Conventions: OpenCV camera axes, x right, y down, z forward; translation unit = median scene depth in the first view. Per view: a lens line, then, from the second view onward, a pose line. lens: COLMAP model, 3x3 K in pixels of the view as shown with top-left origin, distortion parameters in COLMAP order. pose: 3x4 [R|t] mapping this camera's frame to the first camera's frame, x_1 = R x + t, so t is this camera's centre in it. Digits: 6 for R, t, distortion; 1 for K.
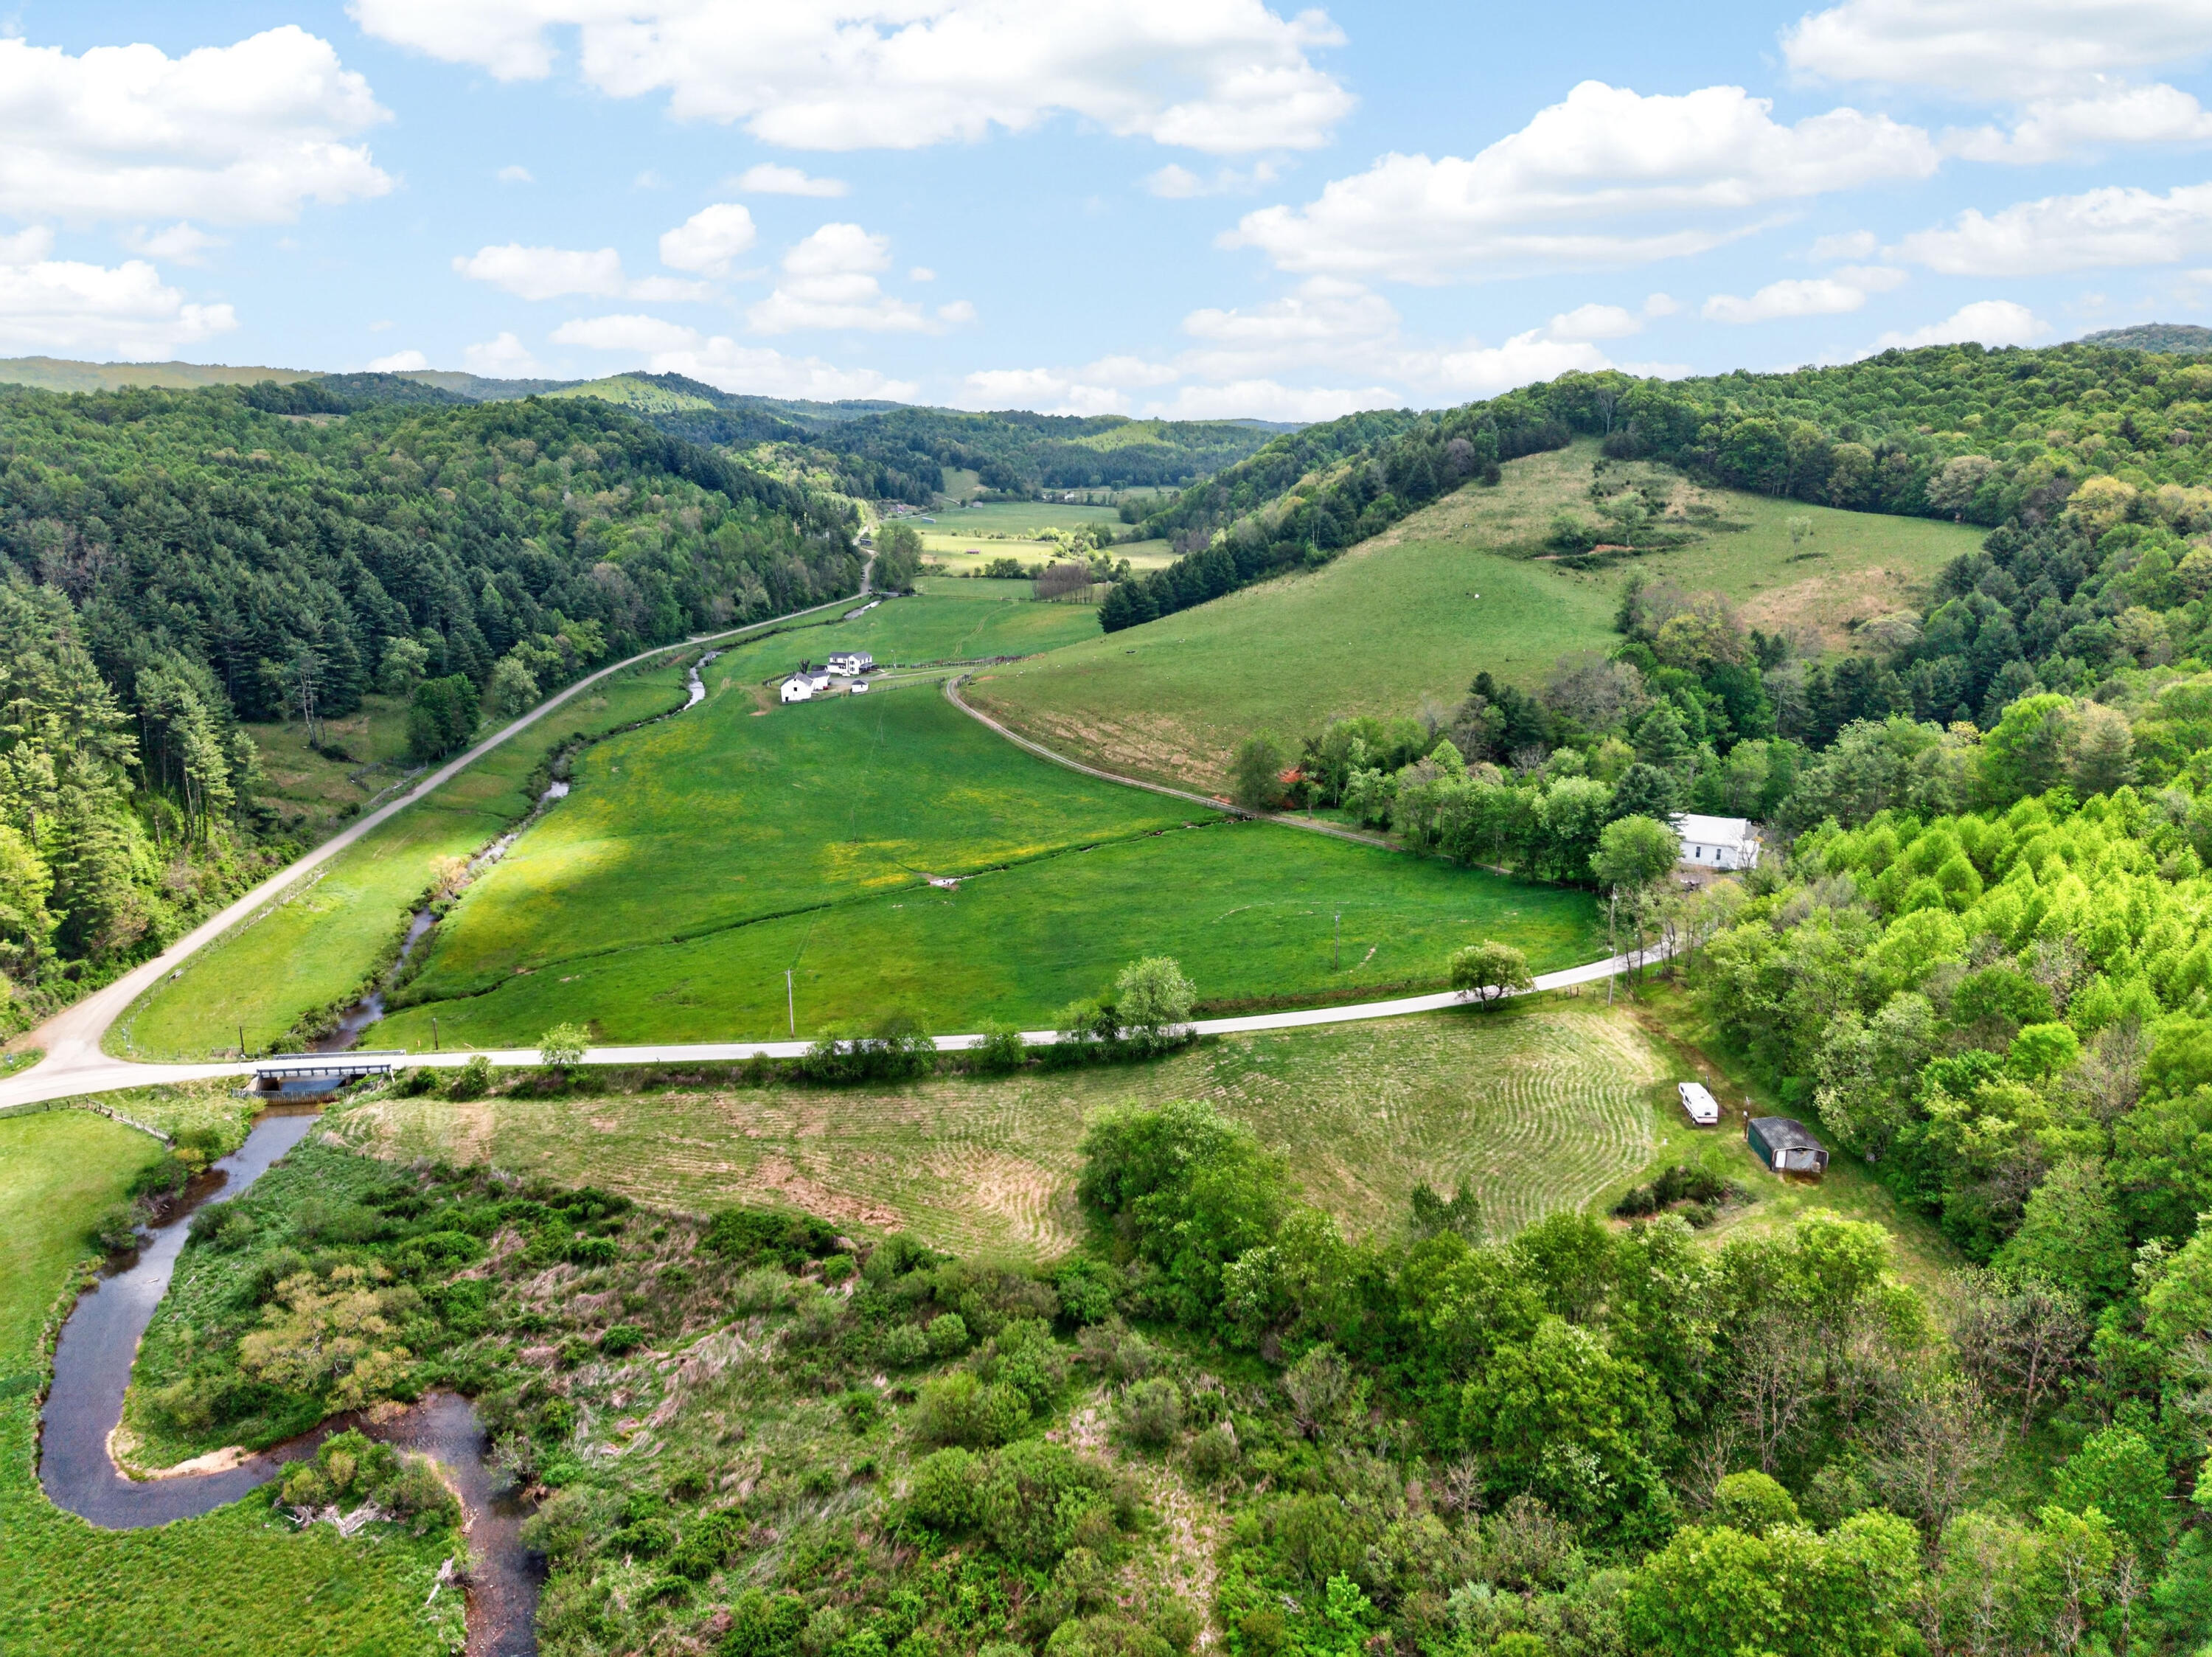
lens RADIAL K [[1466.8, 0, 1097.7], [0, 1466.8, 852.6], [0, 0, 1]] dist [0.095267, -0.100684]
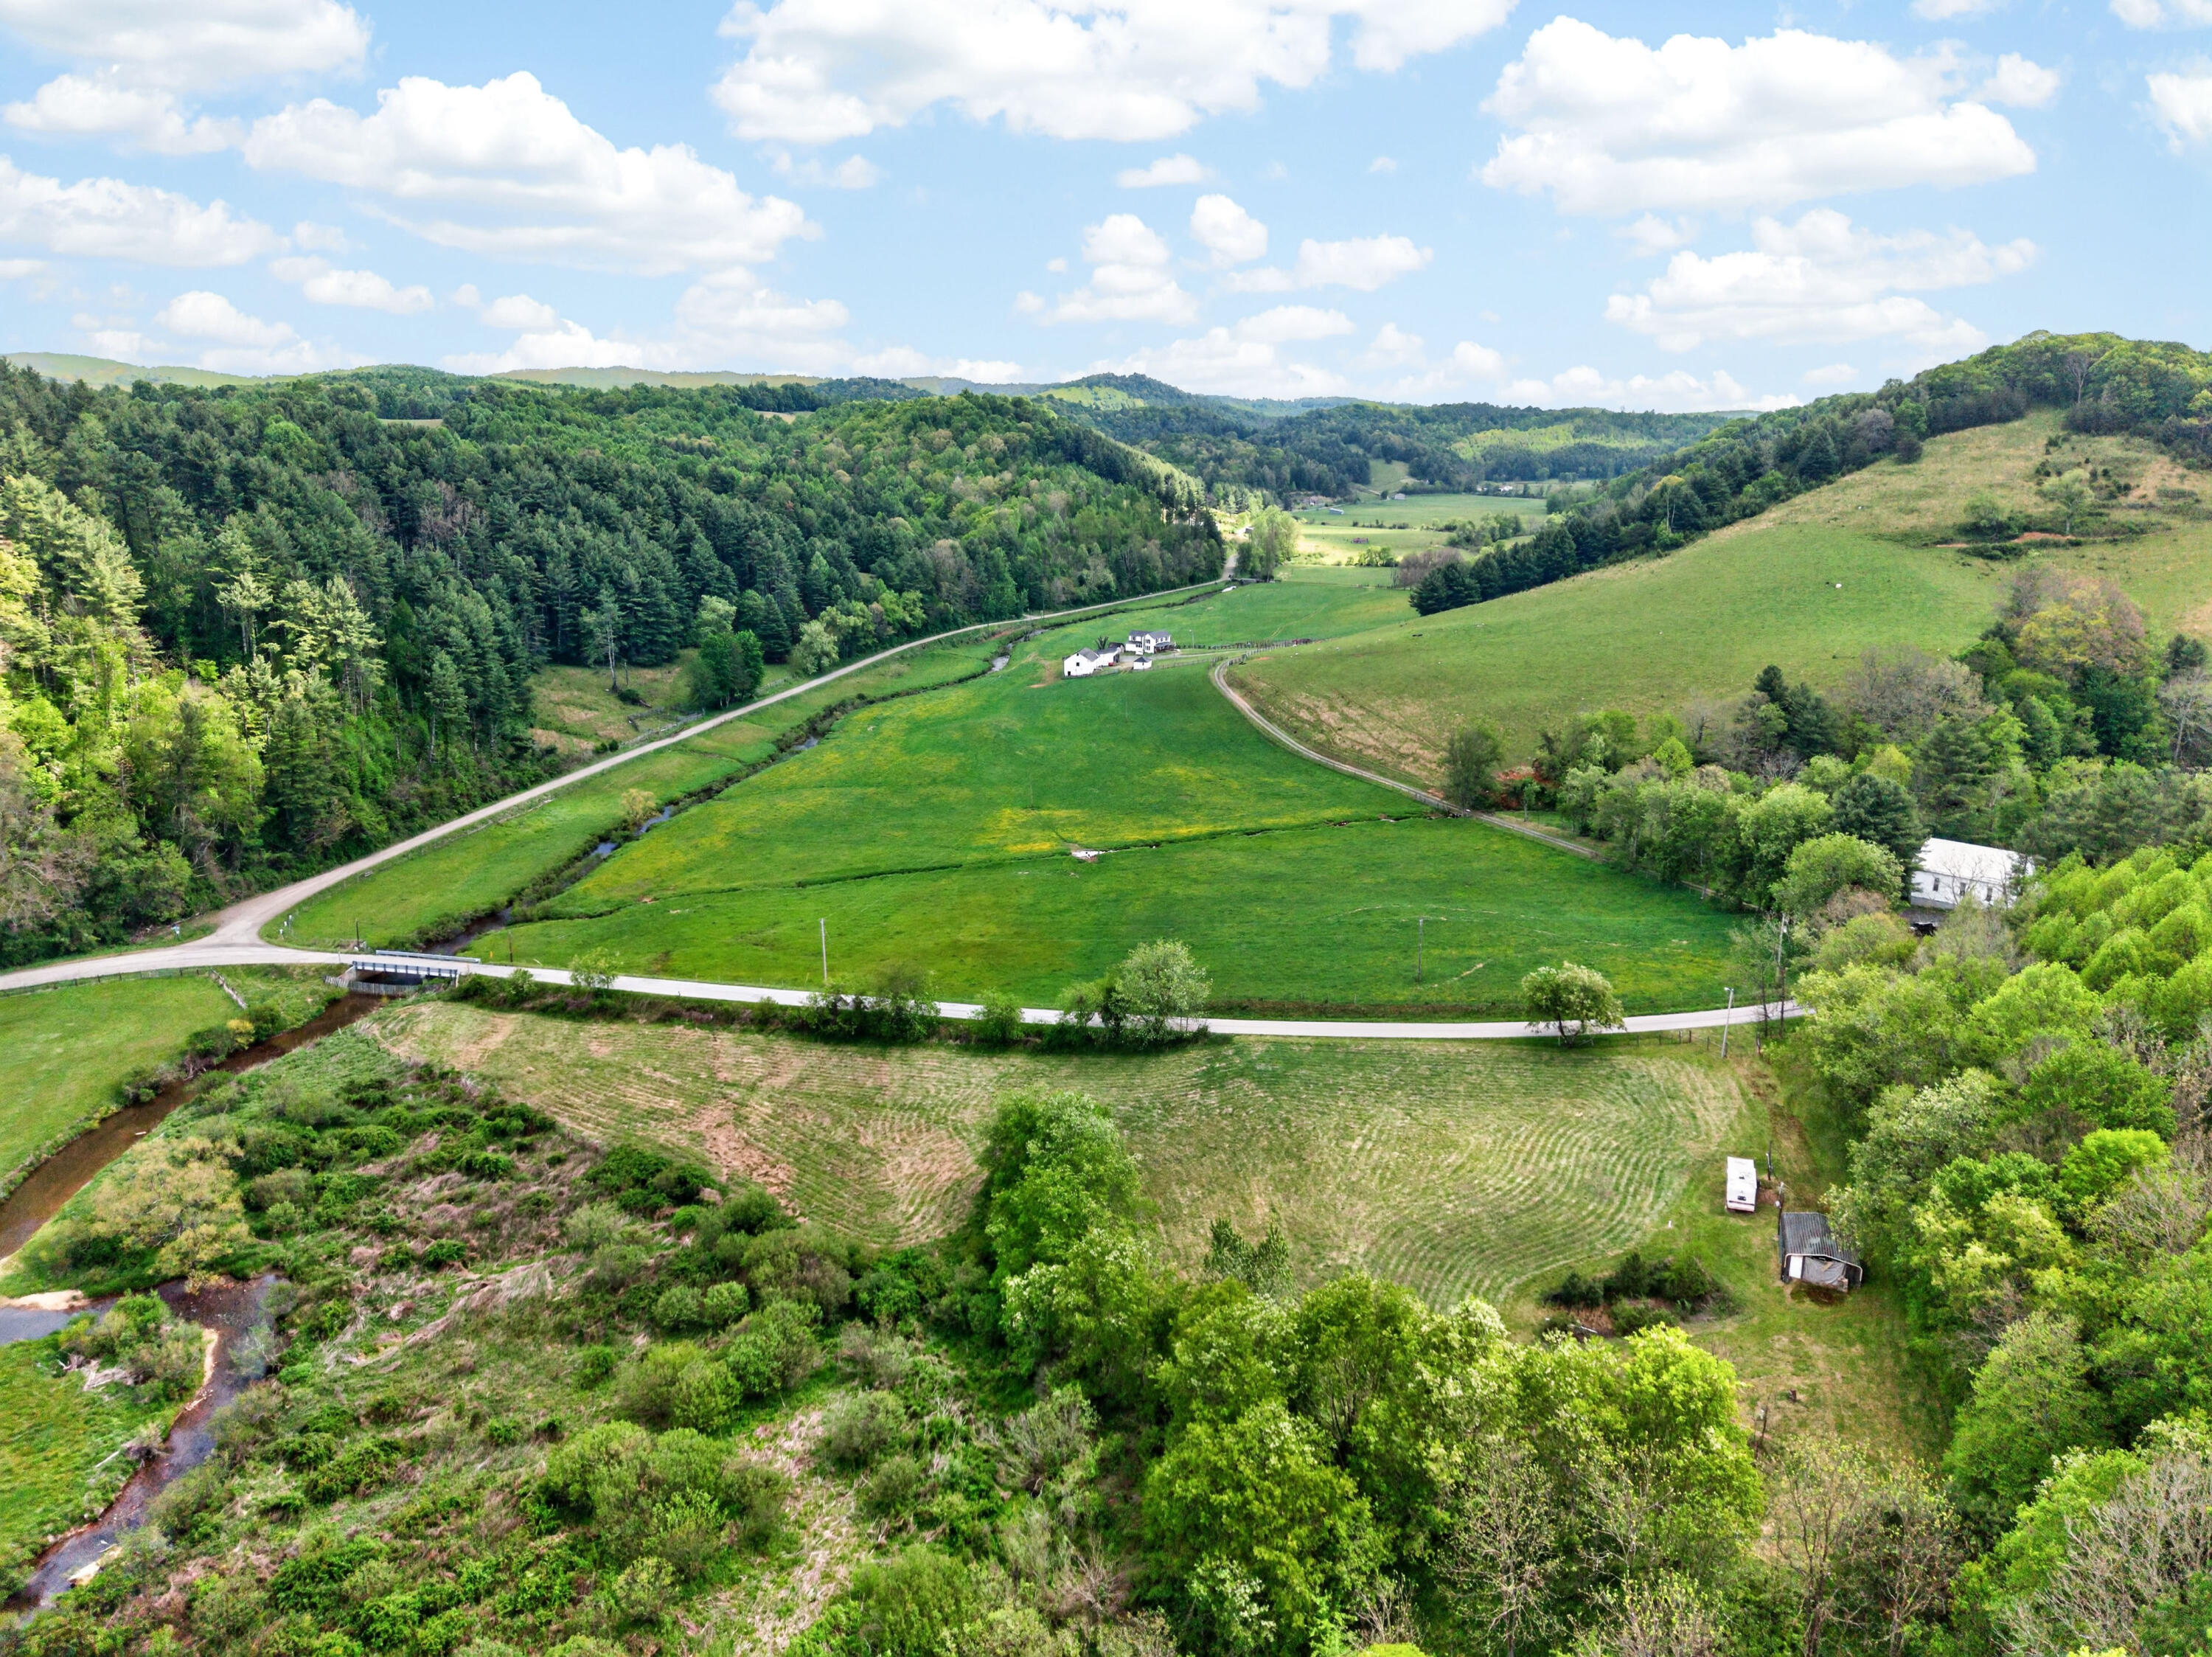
lens RADIAL K [[1466.8, 0, 1097.7], [0, 1466.8, 852.6], [0, 0, 1]] dist [0.095267, -0.100684]
pose [[0.953372, 0.081471, -0.290594, 0.150025], [-0.081486, 0.996601, 0.012072, 0.005717], [0.290590, 0.012170, 0.956770, 0.072203]]
